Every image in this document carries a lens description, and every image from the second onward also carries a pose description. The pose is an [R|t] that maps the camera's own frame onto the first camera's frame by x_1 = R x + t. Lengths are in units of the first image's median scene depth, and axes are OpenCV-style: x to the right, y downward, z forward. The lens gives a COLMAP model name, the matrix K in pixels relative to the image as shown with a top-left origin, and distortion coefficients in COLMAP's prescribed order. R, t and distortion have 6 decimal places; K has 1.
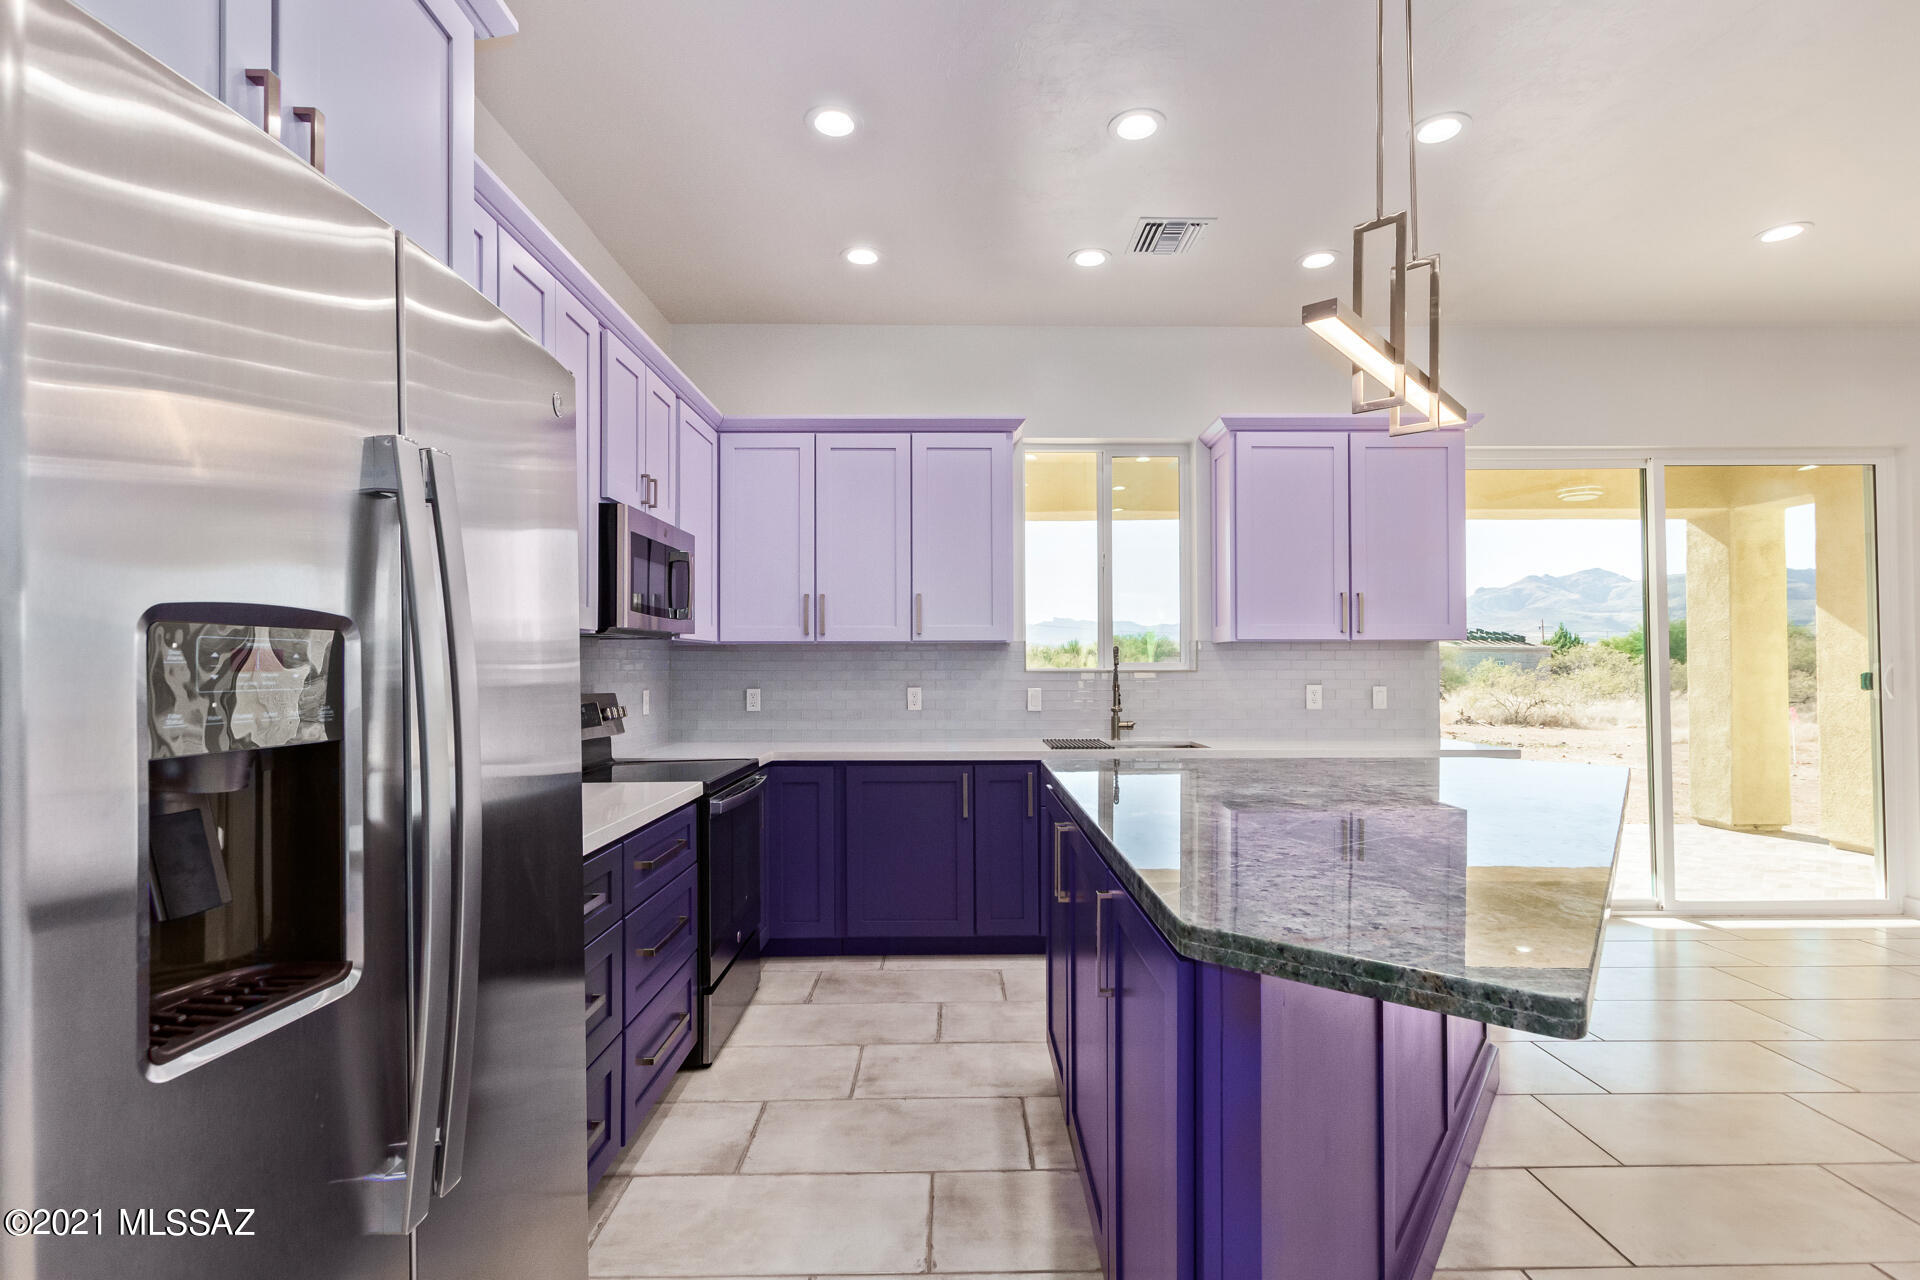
lens RADIAL K [[903.3, 0, 968.1], [0, 903.3, 639.4], [0, 0, 1]] dist [0.015406, -0.006659]
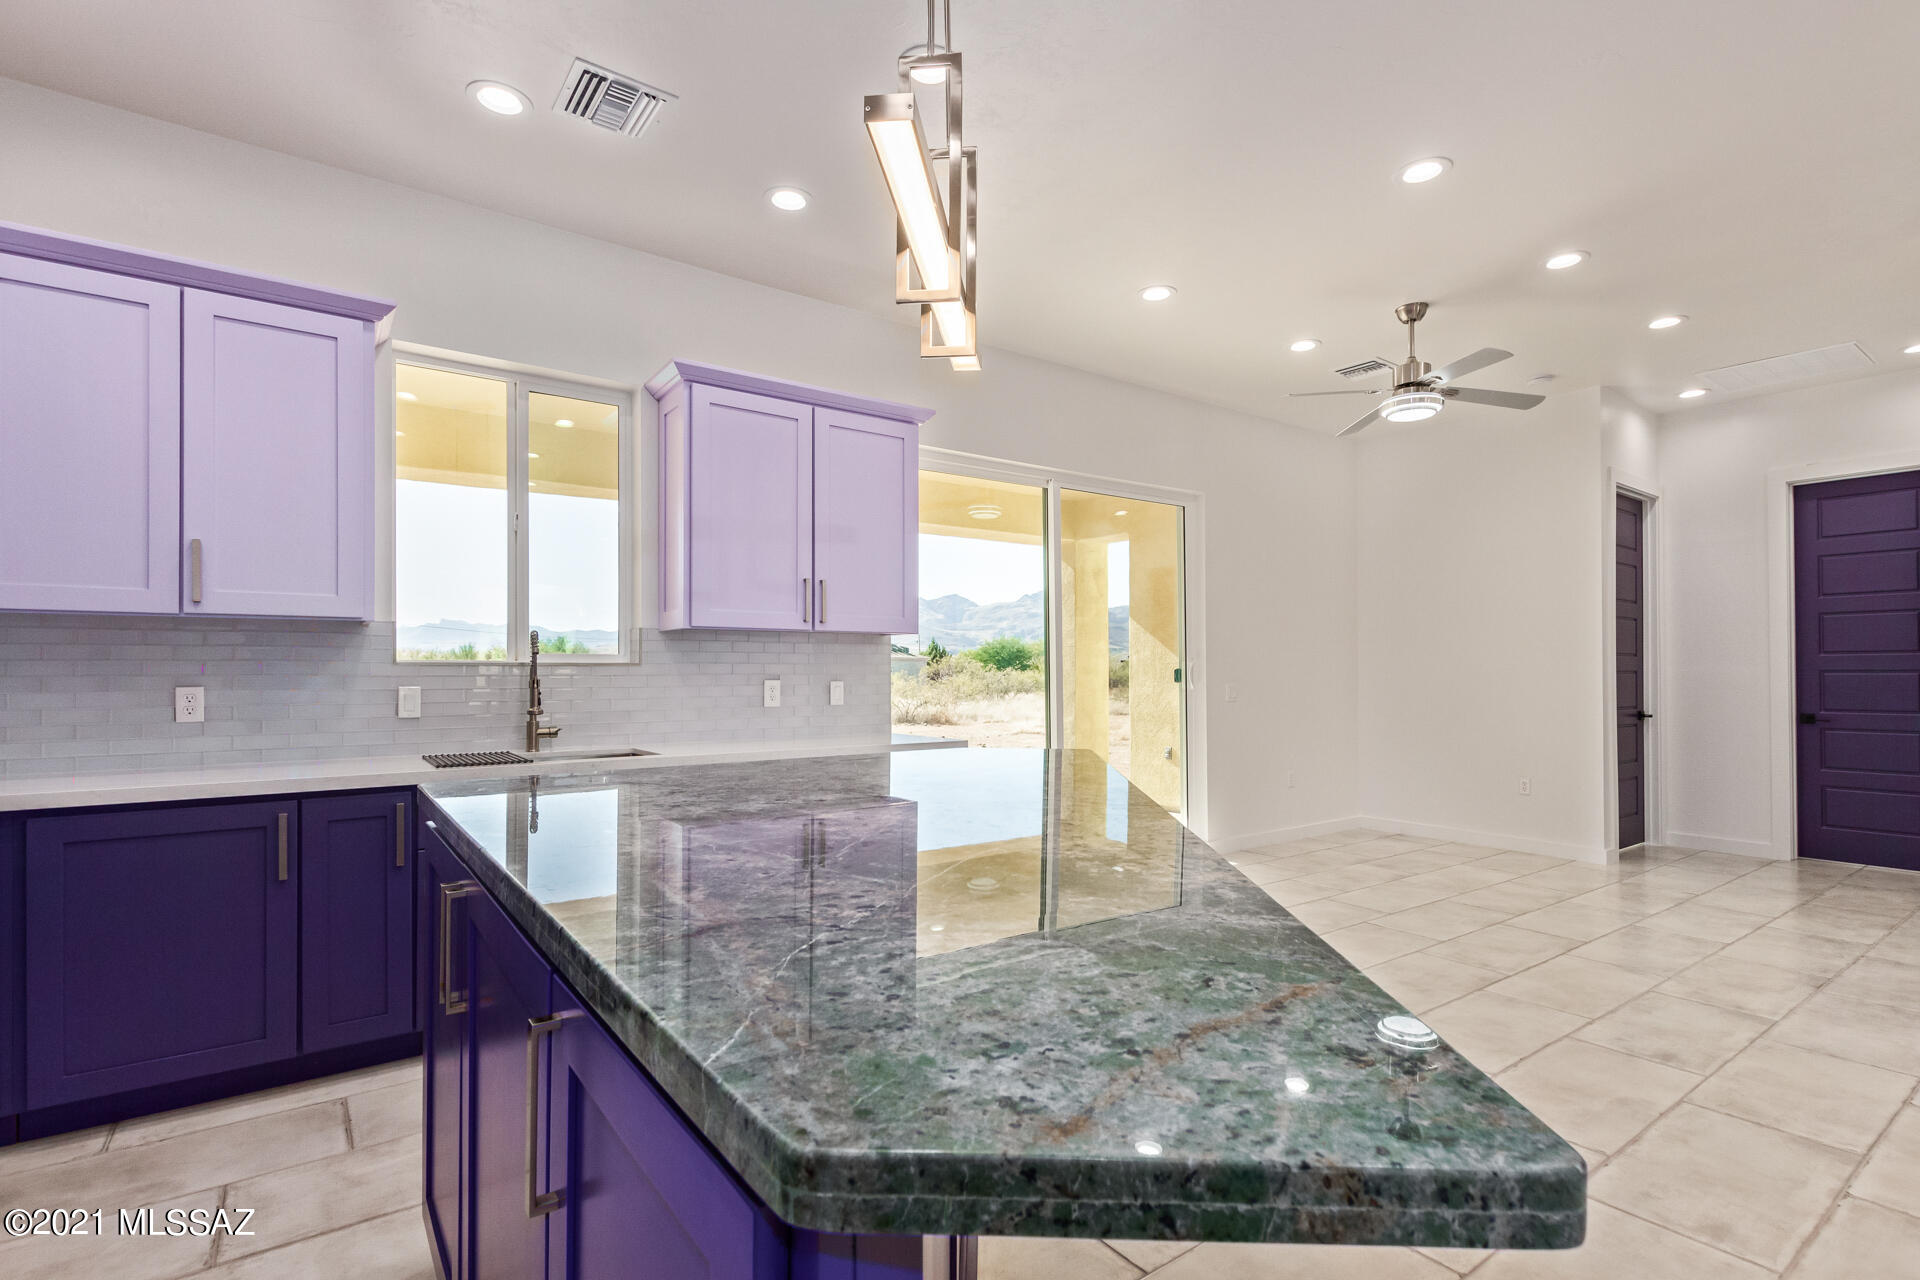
lens RADIAL K [[903.3, 0, 974.9], [0, 903.3, 666.9], [0, 0, 1]] dist [0.015406, -0.006659]
pose [[0.809894, 0.004536, 0.586558, 0.014283], [-0.017079, 0.999728, 0.015851, 0.020375], [-0.586327, -0.022855, 0.809752, 0.153634]]
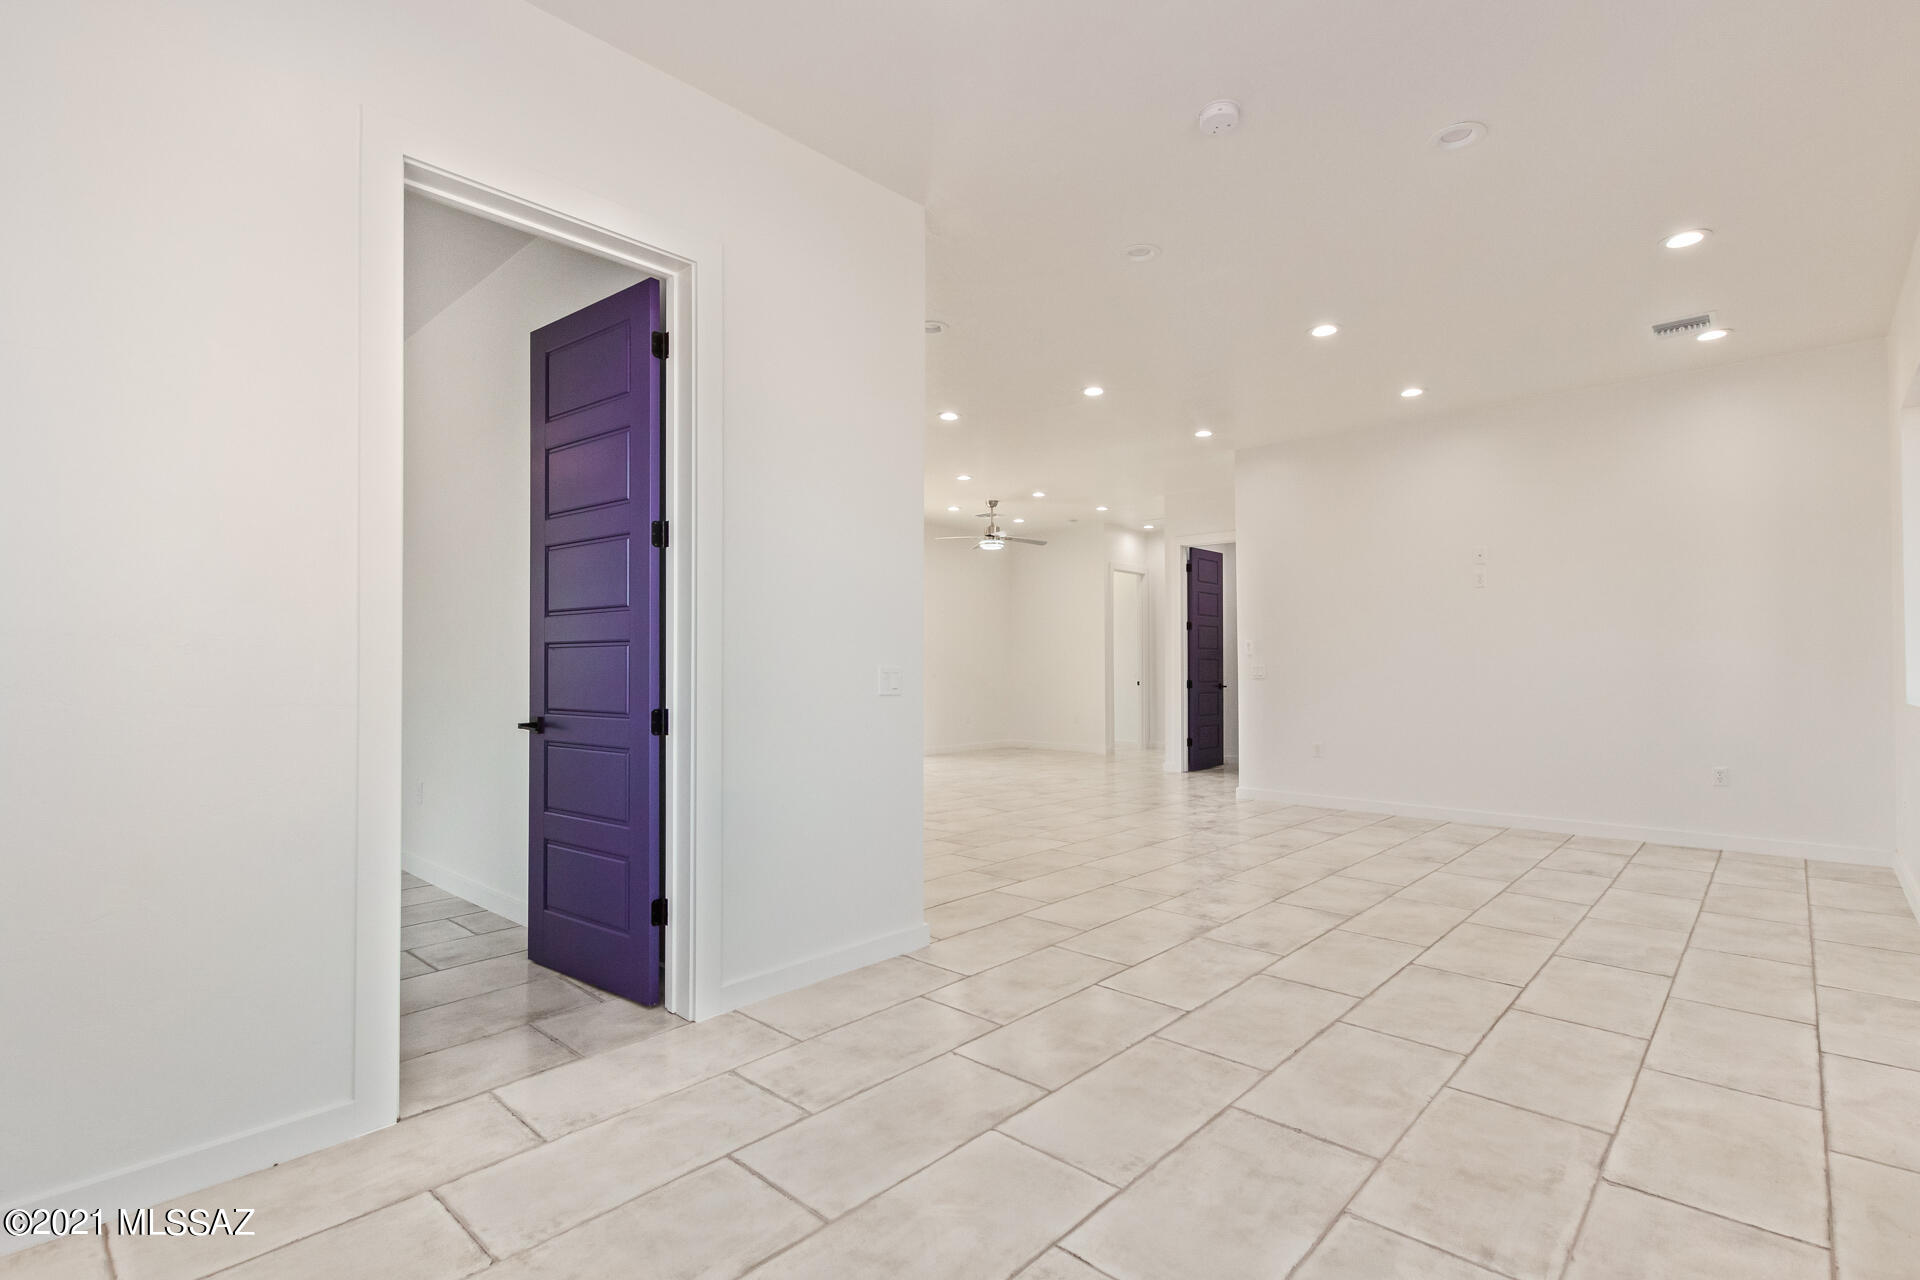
lens RADIAL K [[903.3, 0, 970.1], [0, 903.3, 642.5], [0, 0, 1]] dist [0.015406, -0.006659]
pose [[0.688399, 0.021164, 0.725023, -0.726778], [-0.020795, 0.999739, -0.009438, 0.011742], [-0.725034, -0.008580, 0.688660, -0.882561]]
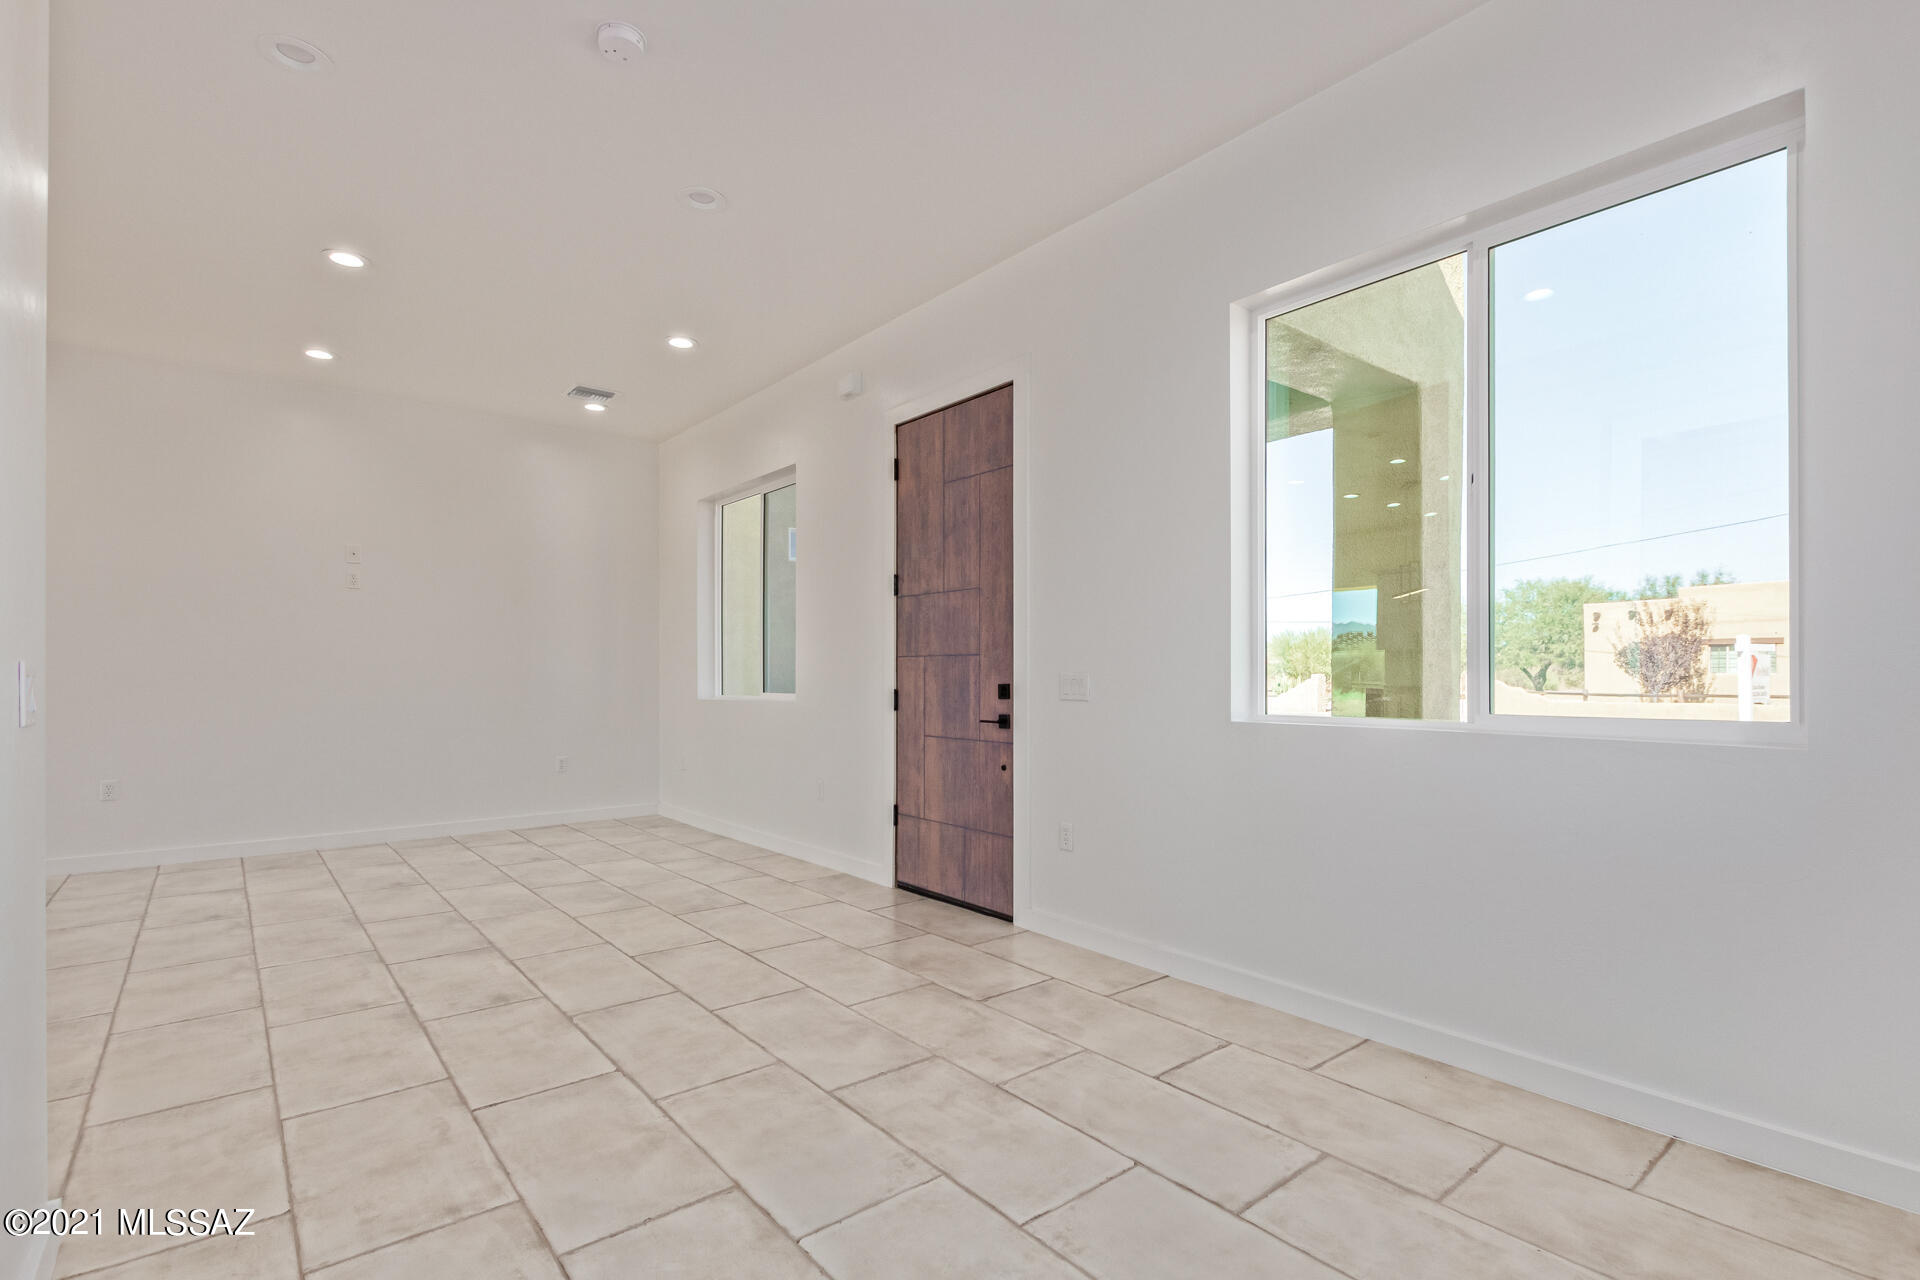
lens RADIAL K [[903.3, 0, 951.4], [0, 903.3, 665.4], [0, 0, 1]] dist [0.015406, -0.006659]
pose [[-0.608491, 0.013570, 0.793445, -0.715984], [-0.013128, 0.999545, -0.027163, 0.030278], [-0.793452, -0.026945, -0.608036, -0.332882]]
